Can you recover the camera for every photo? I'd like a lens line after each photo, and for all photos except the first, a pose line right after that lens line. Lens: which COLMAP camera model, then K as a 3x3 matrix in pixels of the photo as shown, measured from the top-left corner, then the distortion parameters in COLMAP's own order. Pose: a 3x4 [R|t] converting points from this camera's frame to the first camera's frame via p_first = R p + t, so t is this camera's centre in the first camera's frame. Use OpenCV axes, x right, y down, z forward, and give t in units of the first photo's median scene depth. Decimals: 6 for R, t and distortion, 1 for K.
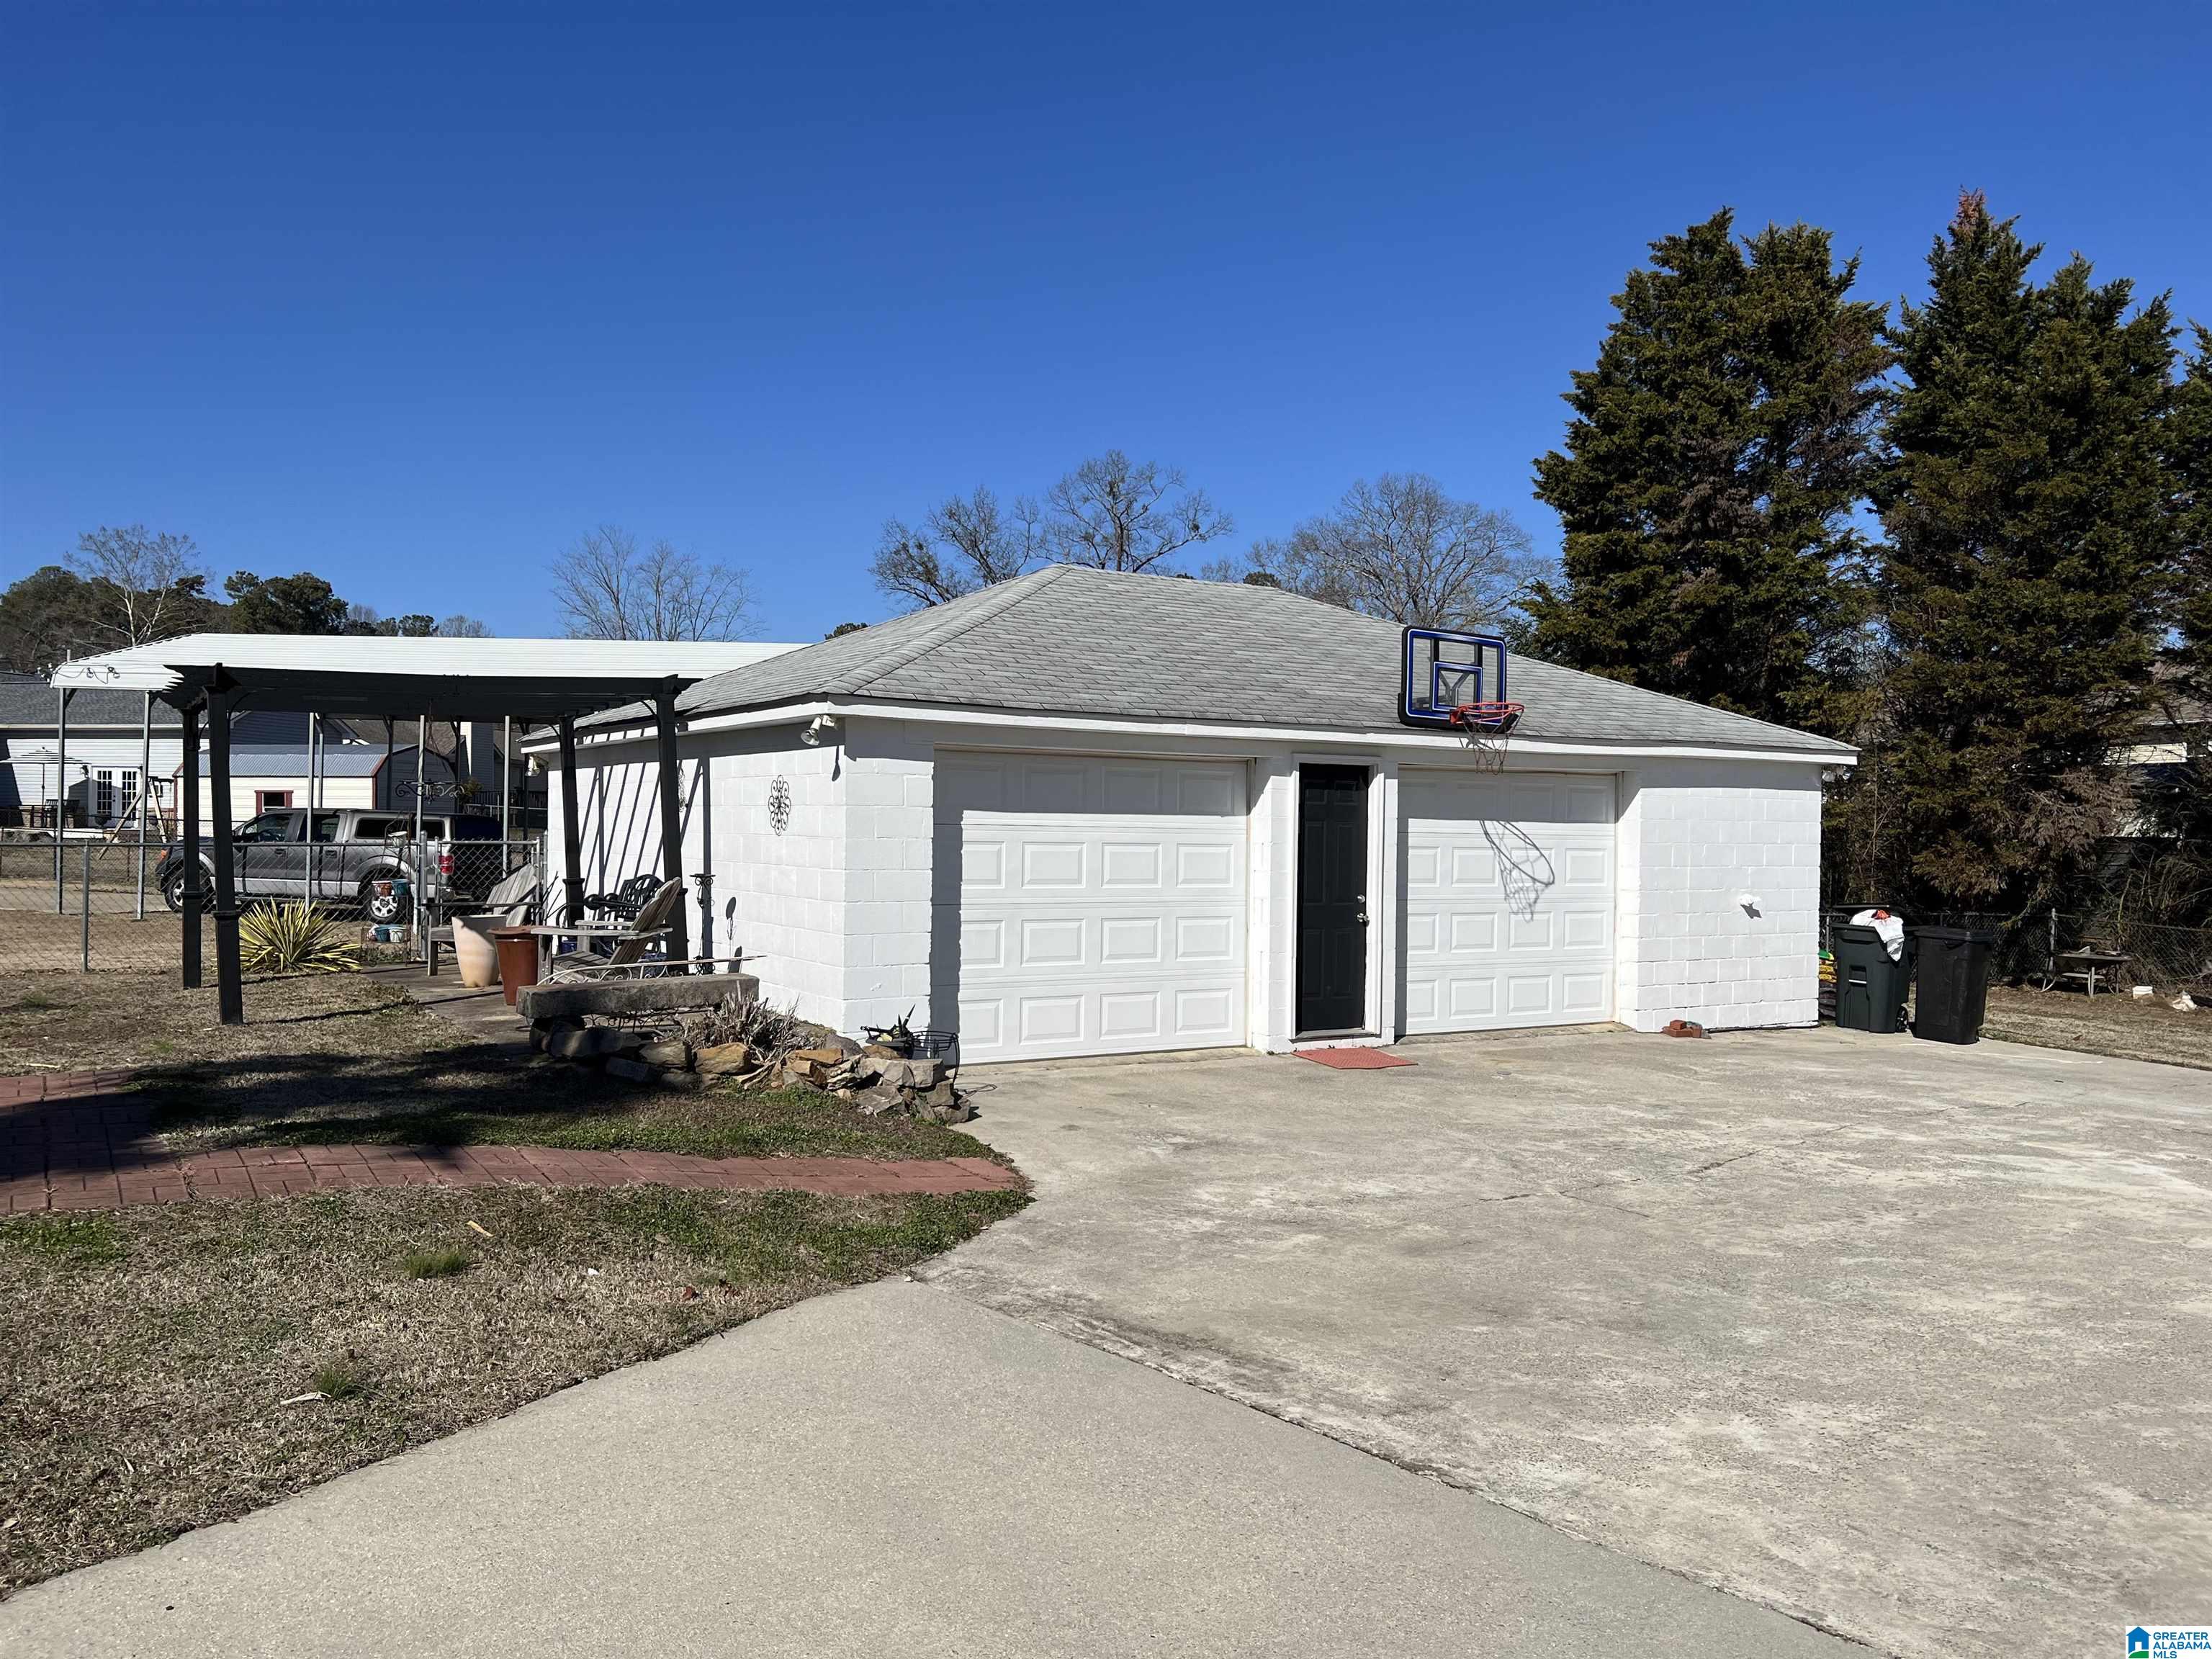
lens RADIAL K [[1657.4, 0, 1110.8], [0, 1657.4, 838.4], [0, 0, 1]] dist [-0.000692, -0.004286]
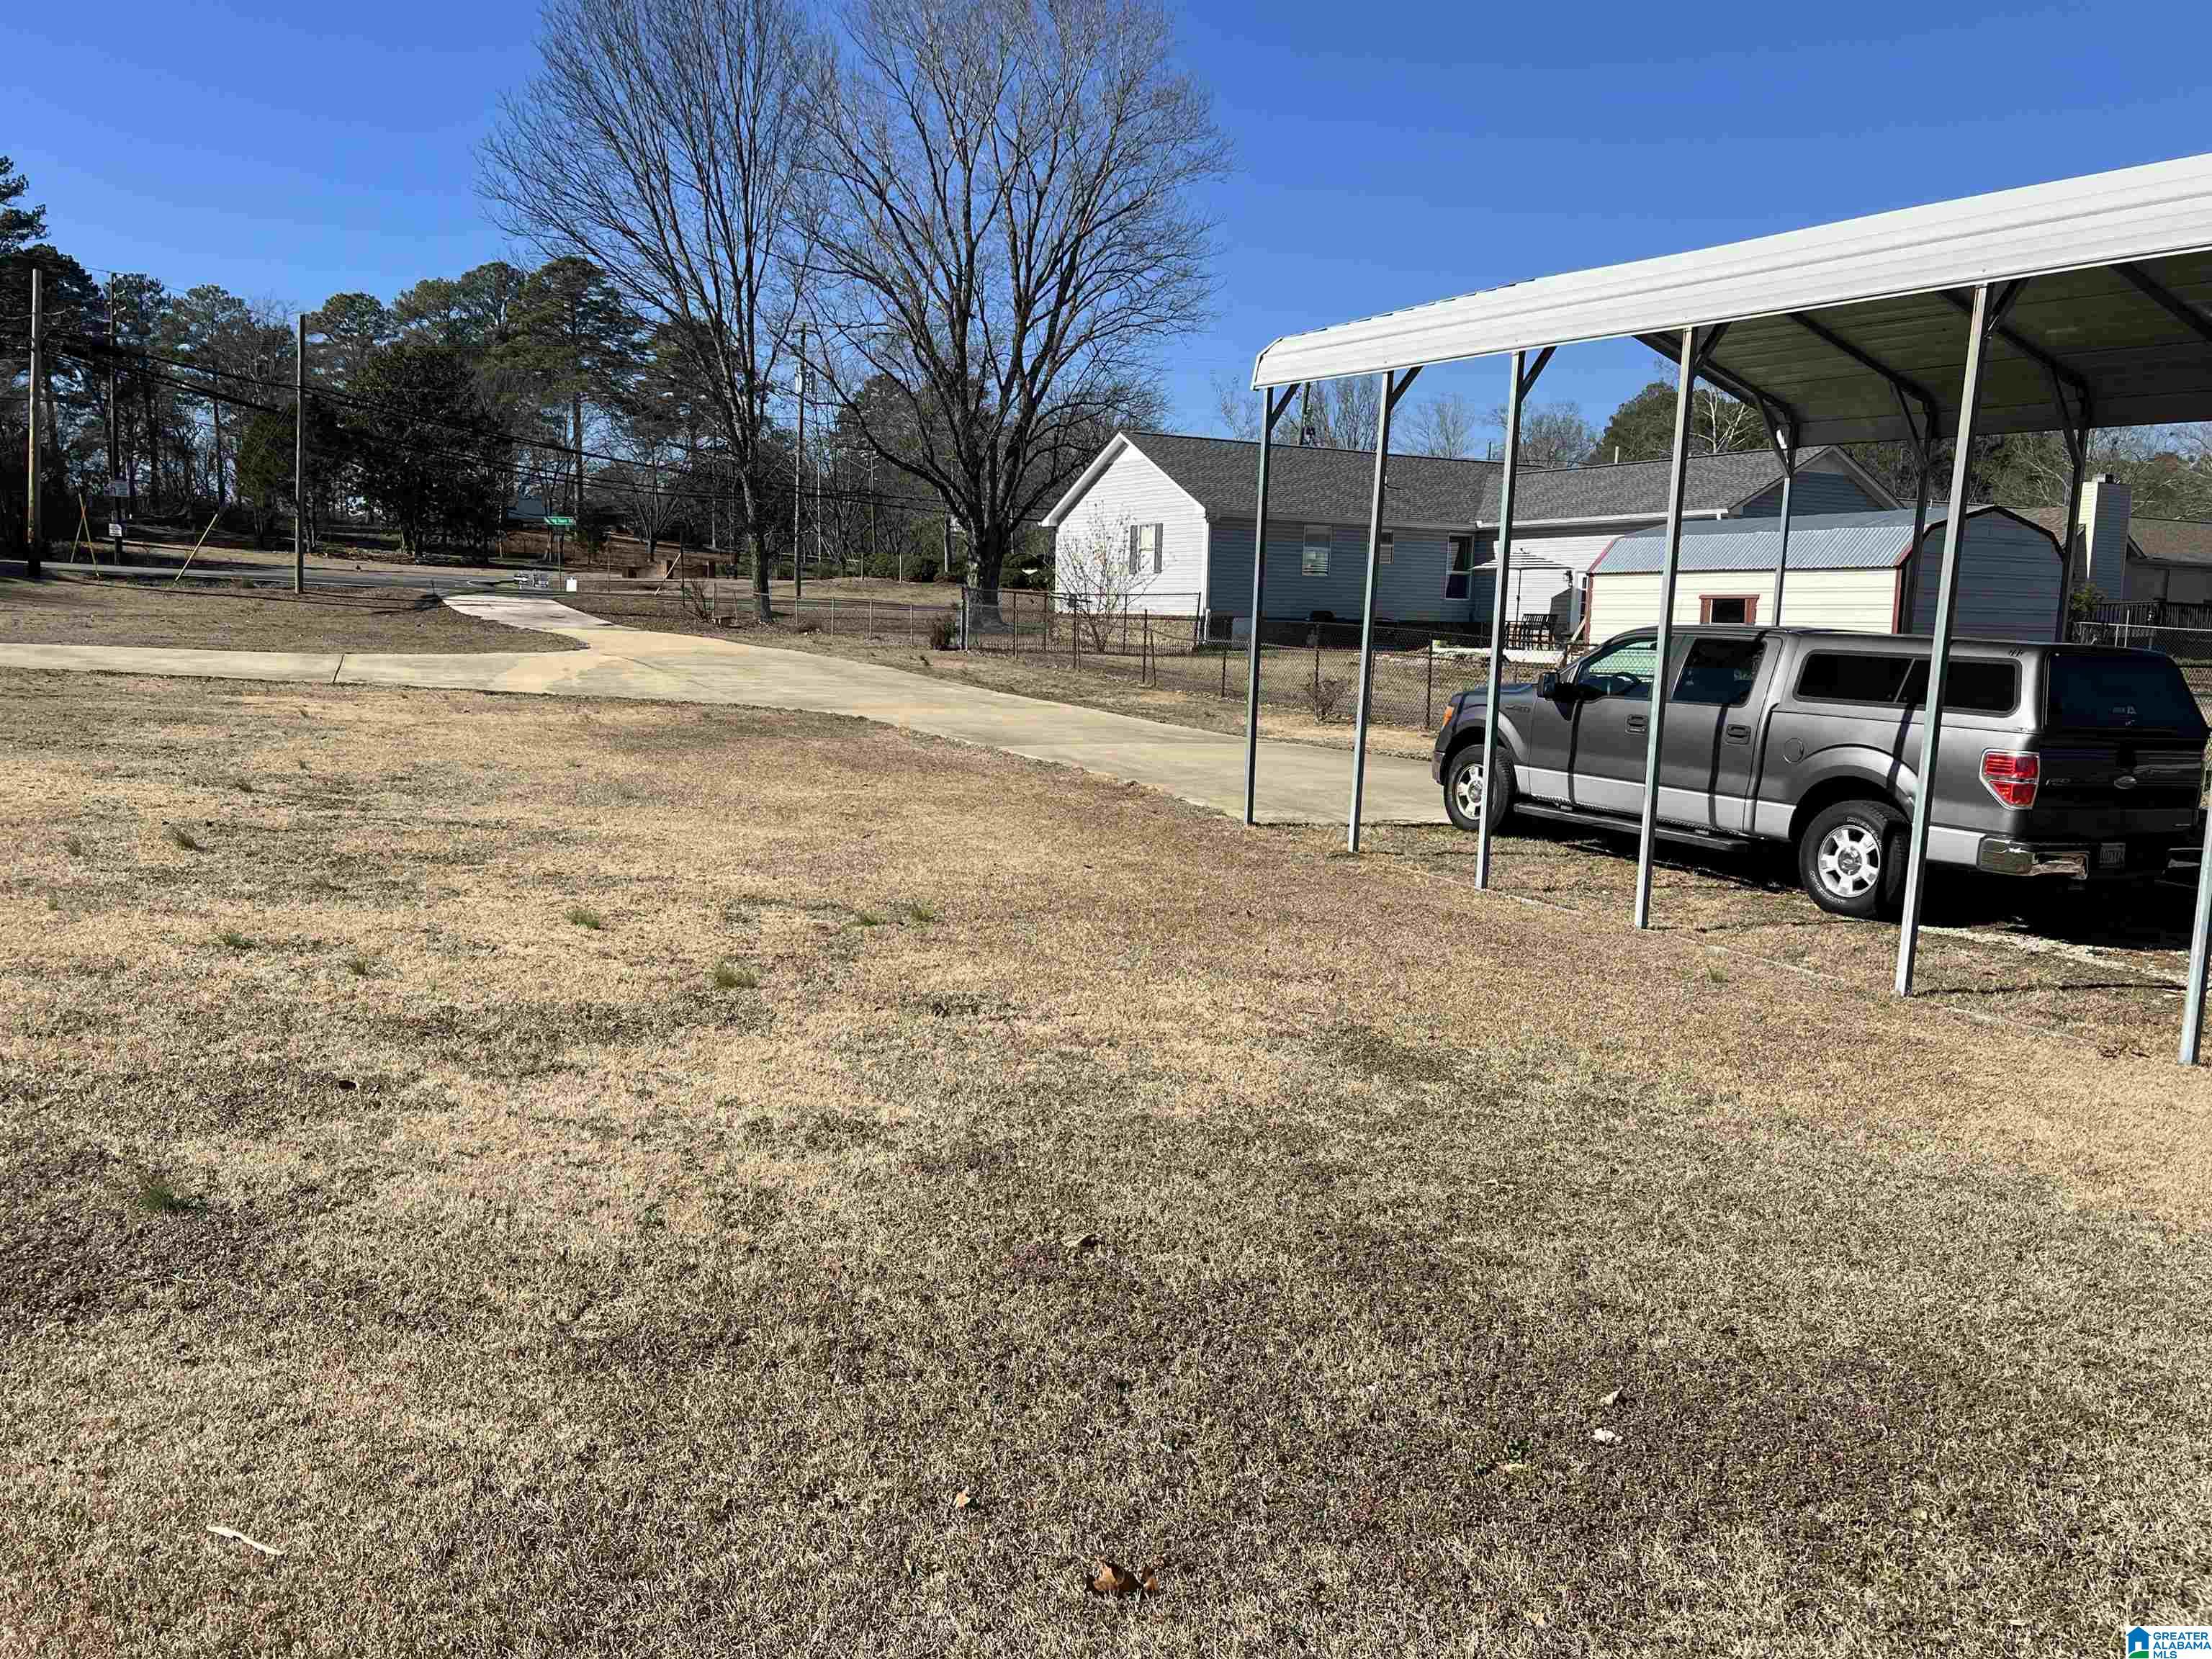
lens RADIAL K [[1741.0, 0, 1108.6], [0, 1741.0, 837.0], [0, 0, 1]] dist [-0.006078, -0.003004]
pose [[0.640158, 0.104428, -0.761113, -0.229461], [-0.028278, 0.993250, 0.112494, -0.009704], [0.767722, -0.050491, 0.638790, 0.584139]]
